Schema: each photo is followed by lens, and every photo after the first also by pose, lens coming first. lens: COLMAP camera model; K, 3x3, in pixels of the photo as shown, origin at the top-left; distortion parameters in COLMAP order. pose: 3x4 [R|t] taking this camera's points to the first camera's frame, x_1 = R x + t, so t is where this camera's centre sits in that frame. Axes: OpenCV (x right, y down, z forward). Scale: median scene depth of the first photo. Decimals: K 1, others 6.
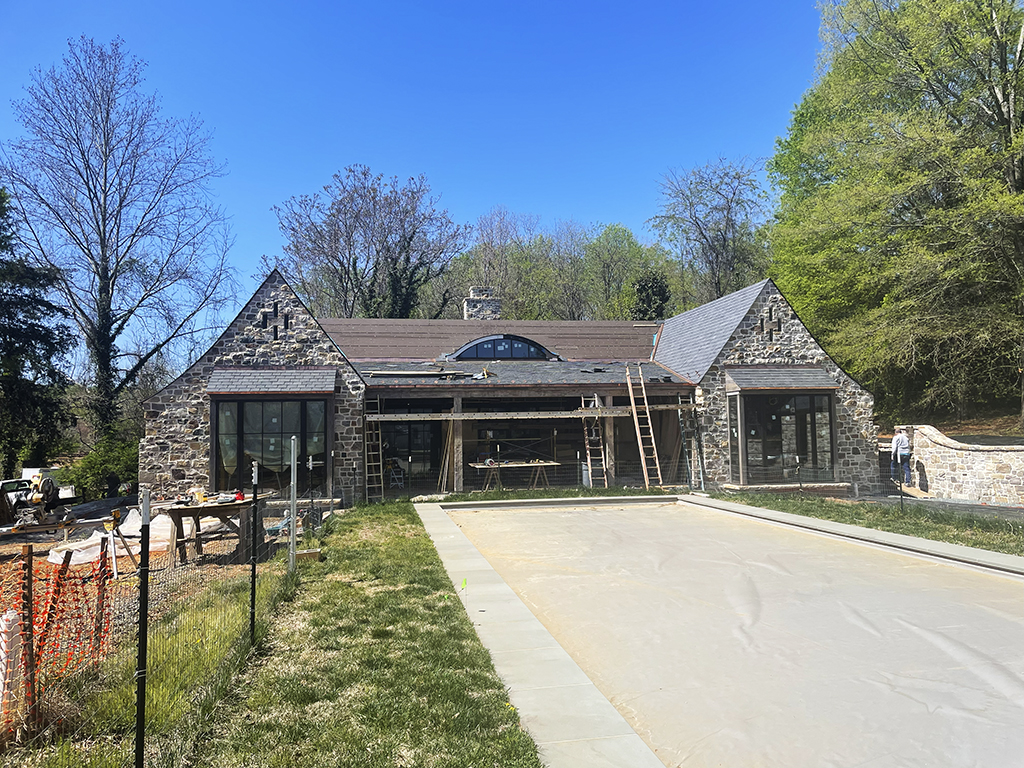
lens RADIAL K [[688.5, 0, 509.3], [0, 688.5, 386.2], [0, 0, 1]] dist [0.068464, -0.052437]
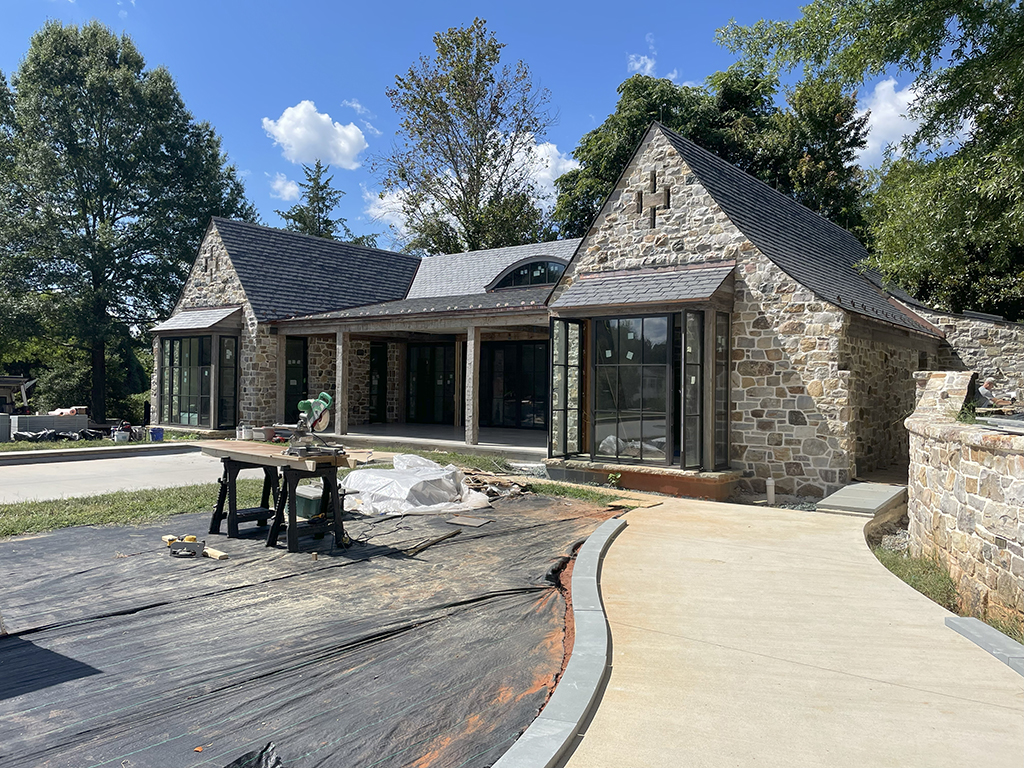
lens RADIAL K [[811.2, 0, 512.2], [0, 811.2, 379.5], [0, 0, 1]] dist [0.066477, 0.001598]
pose [[0.662298, 0.019132, -0.748996, 0.824790], [0.011580, 0.999293, 0.035765, 0.040123], [0.749151, -0.032360, 0.661608, 0.439108]]
